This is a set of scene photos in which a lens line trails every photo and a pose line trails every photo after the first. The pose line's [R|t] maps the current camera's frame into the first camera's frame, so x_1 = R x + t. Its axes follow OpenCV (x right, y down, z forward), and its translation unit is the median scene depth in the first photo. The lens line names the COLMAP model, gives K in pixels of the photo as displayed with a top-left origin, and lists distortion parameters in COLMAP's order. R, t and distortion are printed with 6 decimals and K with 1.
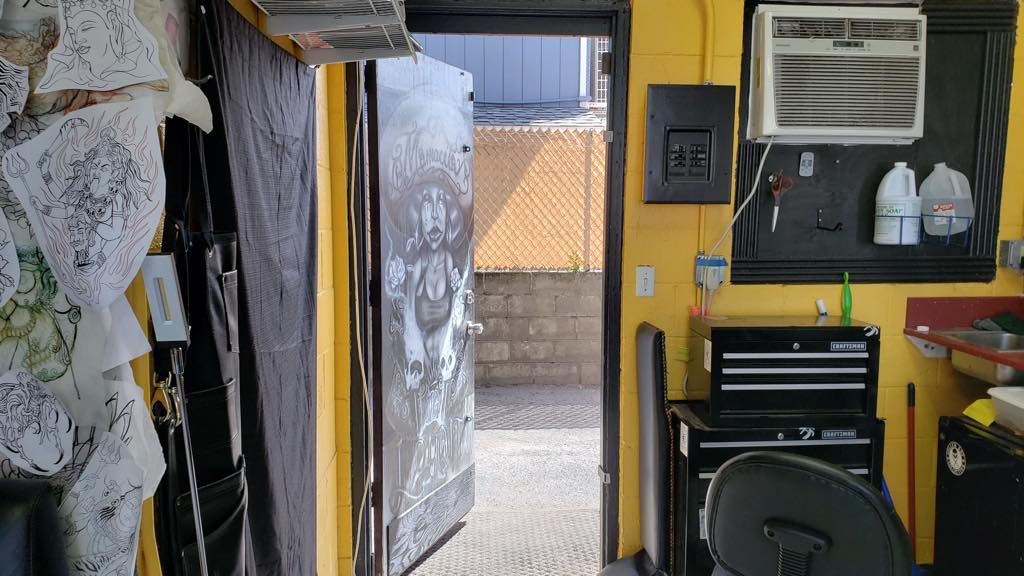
lens RADIAL K [[774.0, 0, 512.0], [0, 774.0, 288.0], [0, 0, 1]] dist [0.006869, 0.006621]
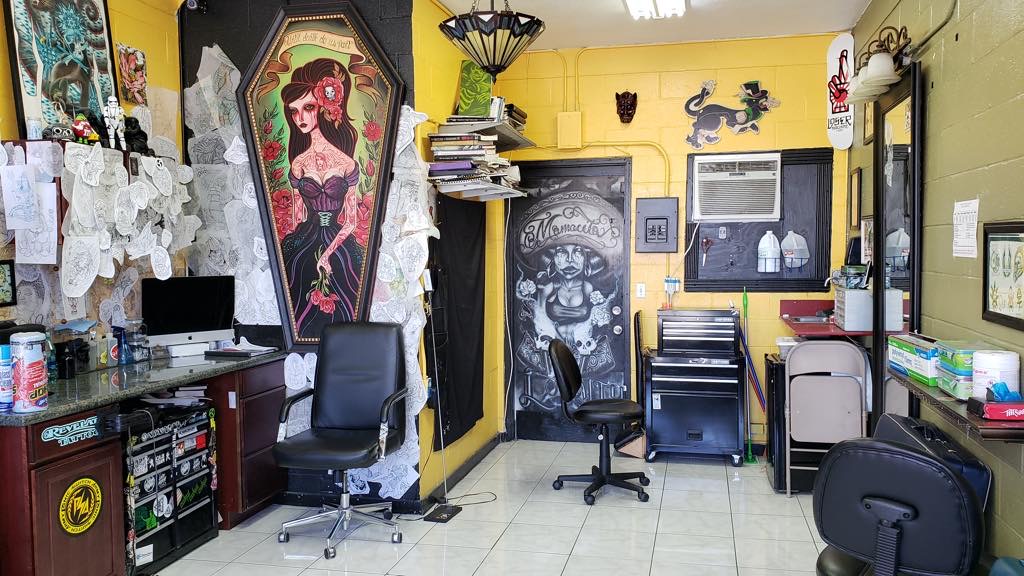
lens RADIAL K [[774.0, 0, 512.0], [0, 774.0, 288.0], [0, 0, 1]] dist [0.006869, 0.006621]
pose [[0.953058, 0.001272, -0.302785, 0.476419], [-0.019349, 0.998203, -0.056711, 0.109375], [0.302169, 0.059908, 0.951370, -1.078180]]
